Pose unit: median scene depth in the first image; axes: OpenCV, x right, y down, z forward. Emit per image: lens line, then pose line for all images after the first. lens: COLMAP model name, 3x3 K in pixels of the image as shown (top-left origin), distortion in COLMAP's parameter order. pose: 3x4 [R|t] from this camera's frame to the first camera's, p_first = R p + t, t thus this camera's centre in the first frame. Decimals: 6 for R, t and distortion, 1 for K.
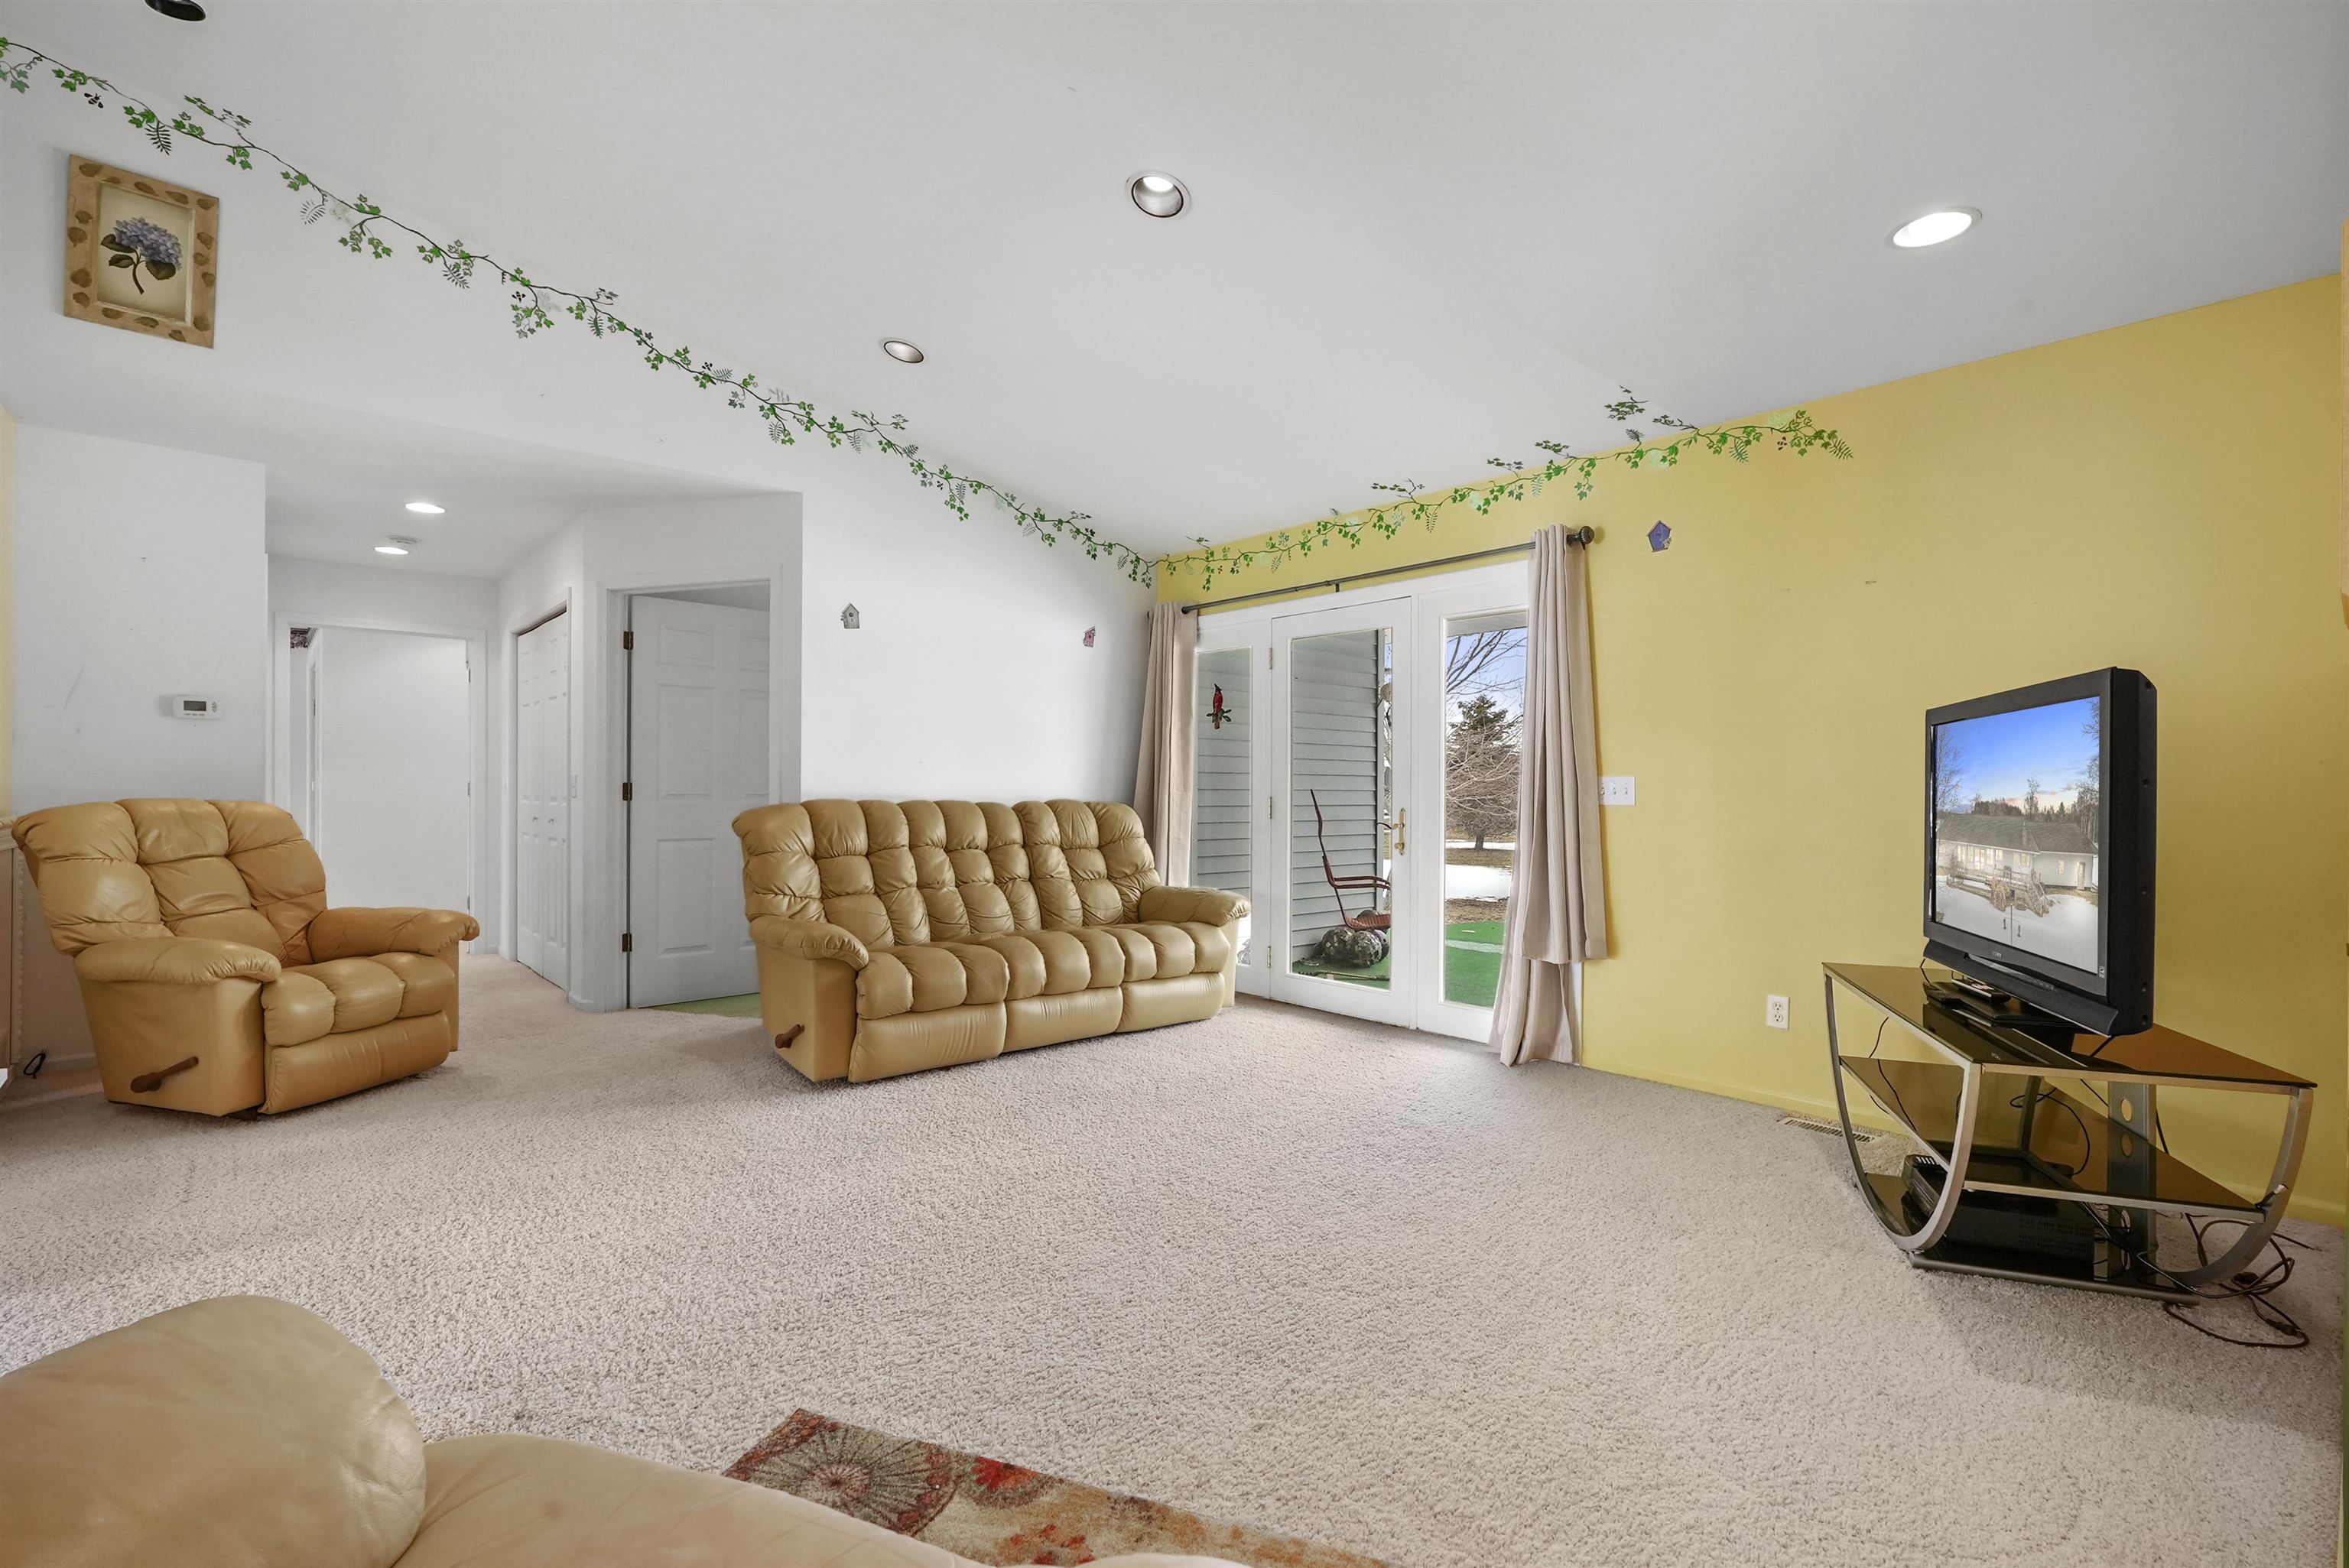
lens RADIAL K [[1048.9, 0, 1174.5], [0, 1048.9, 791.1], [0, 0, 1]] dist [-0.005698, -0.001427]
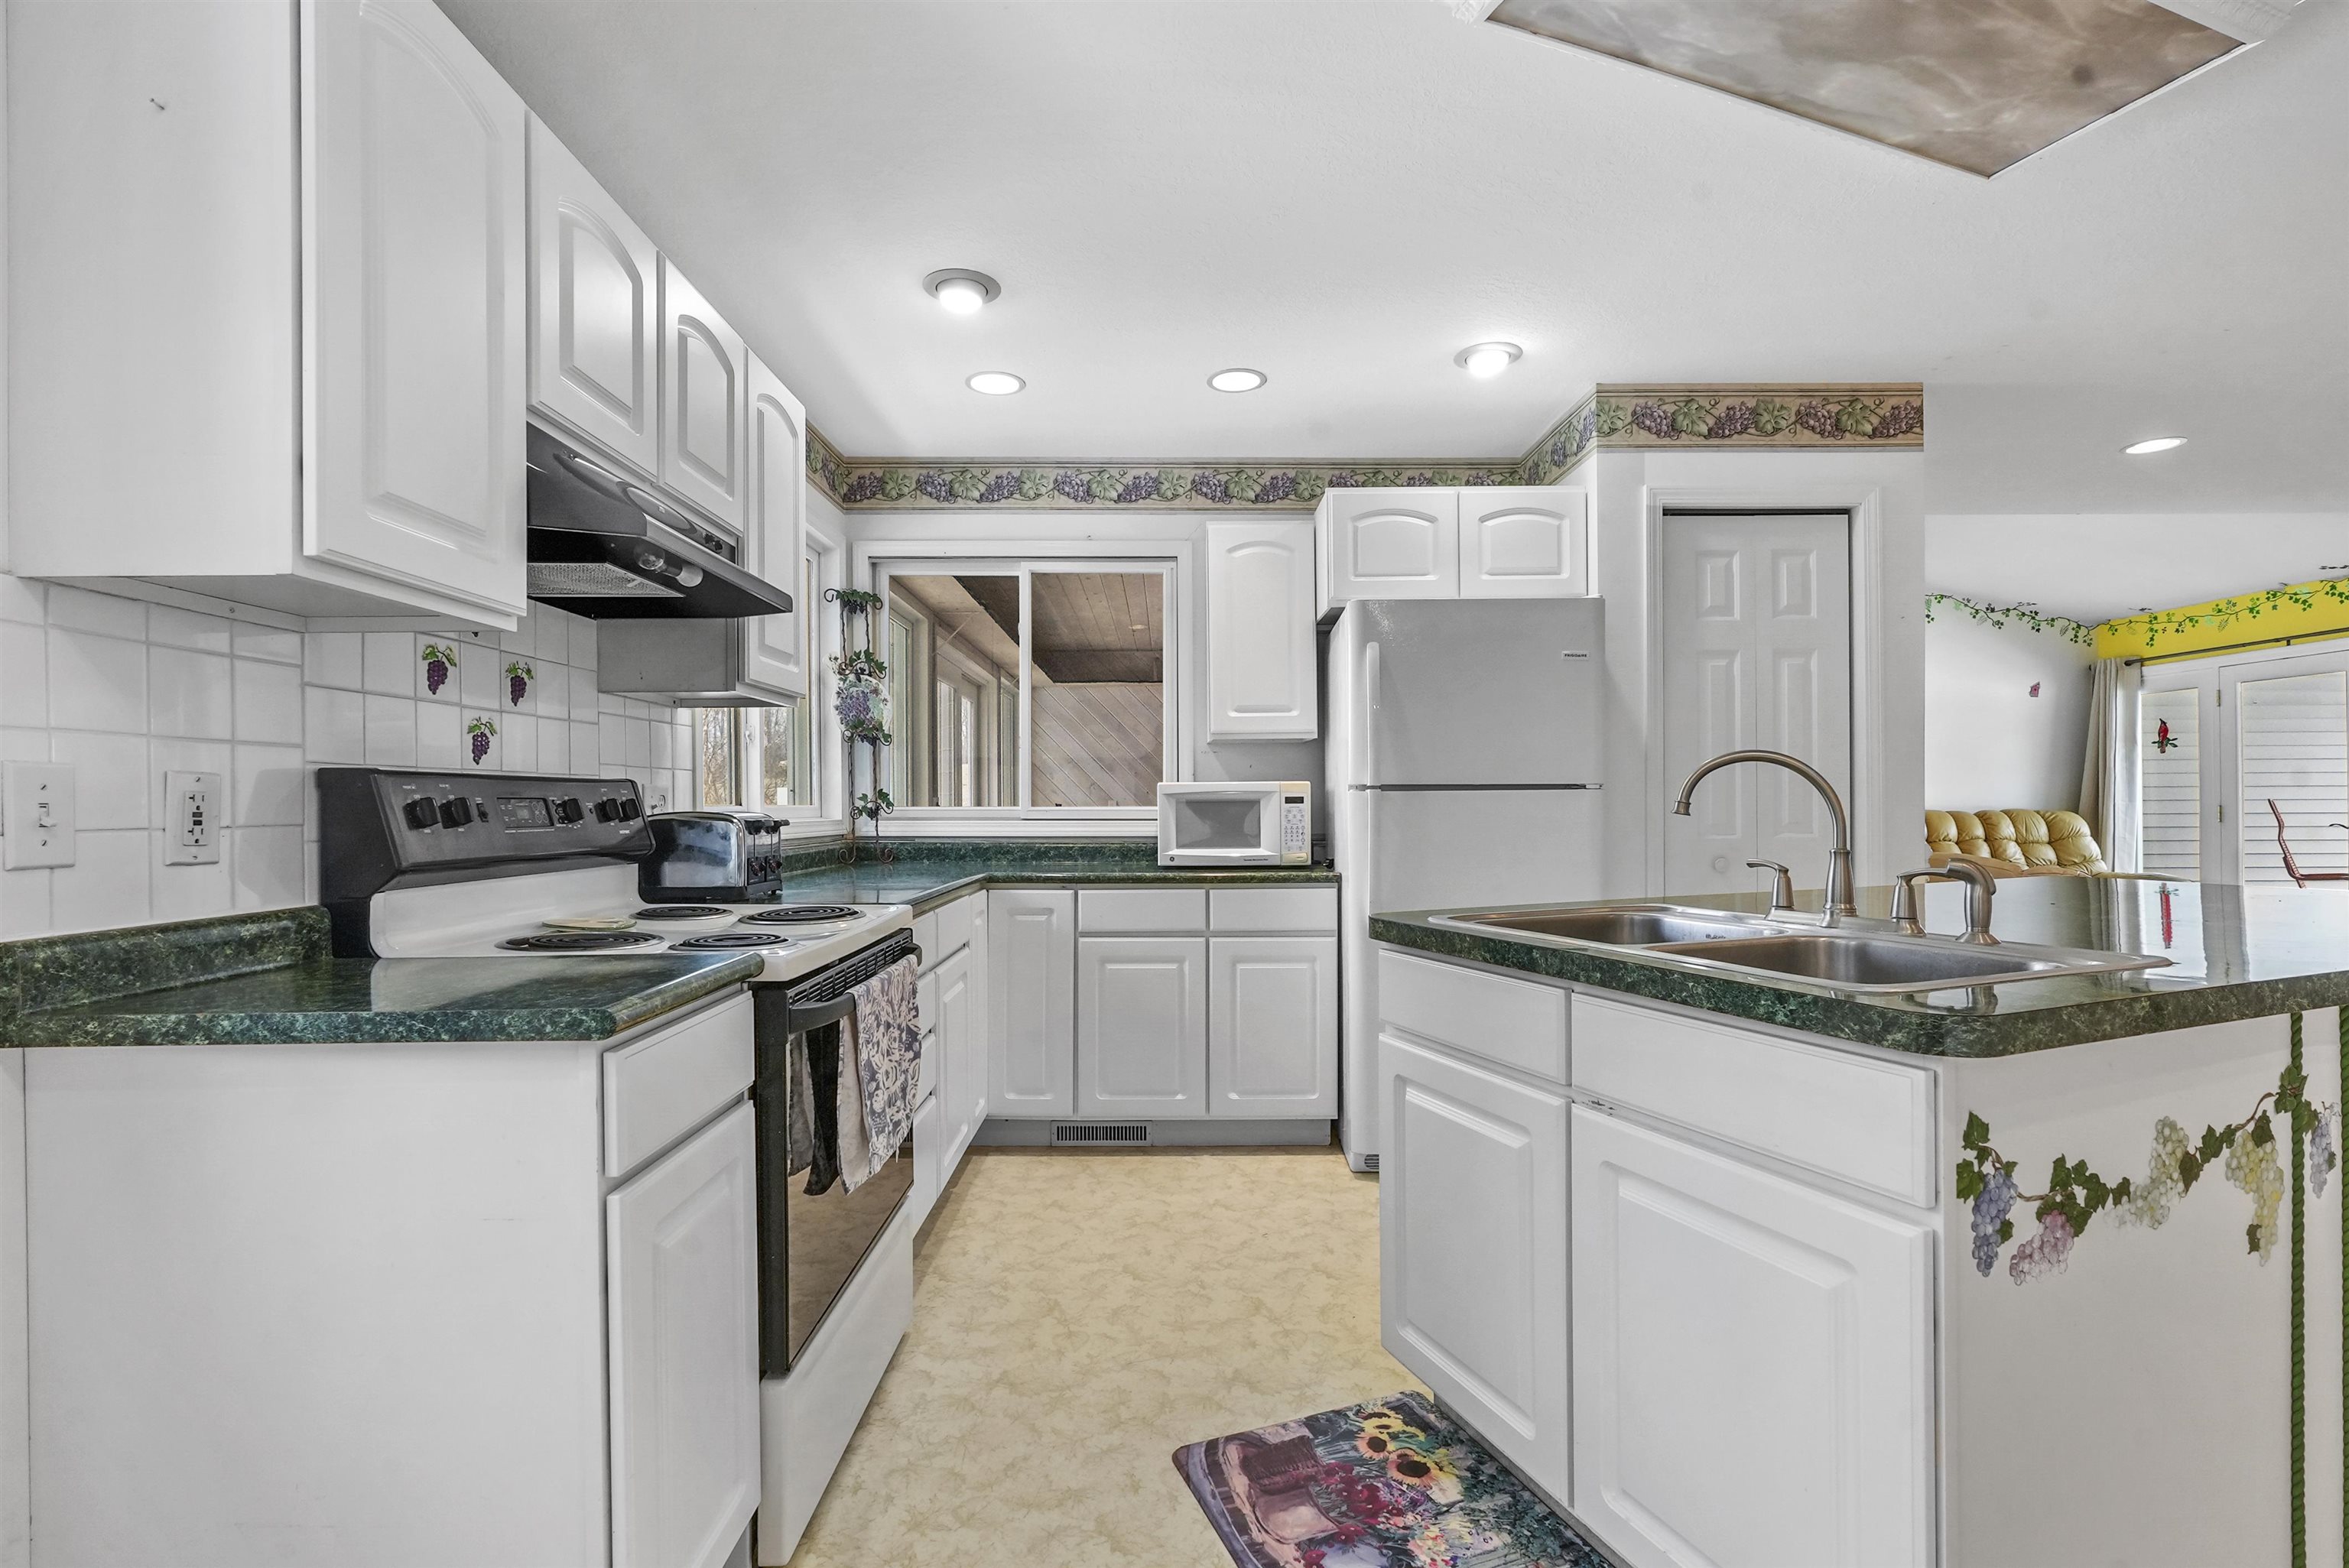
lens RADIAL K [[1048.9, 0, 1172.9], [0, 1048.9, 786.5], [0, 0, 1]] dist [-0.005698, -0.001427]
pose [[0.749776, -0.010830, -0.661603, -0.025308], [0.007296, 0.999941, -0.008100, -0.018380], [0.661652, 0.001246, 0.749810, -0.803241]]
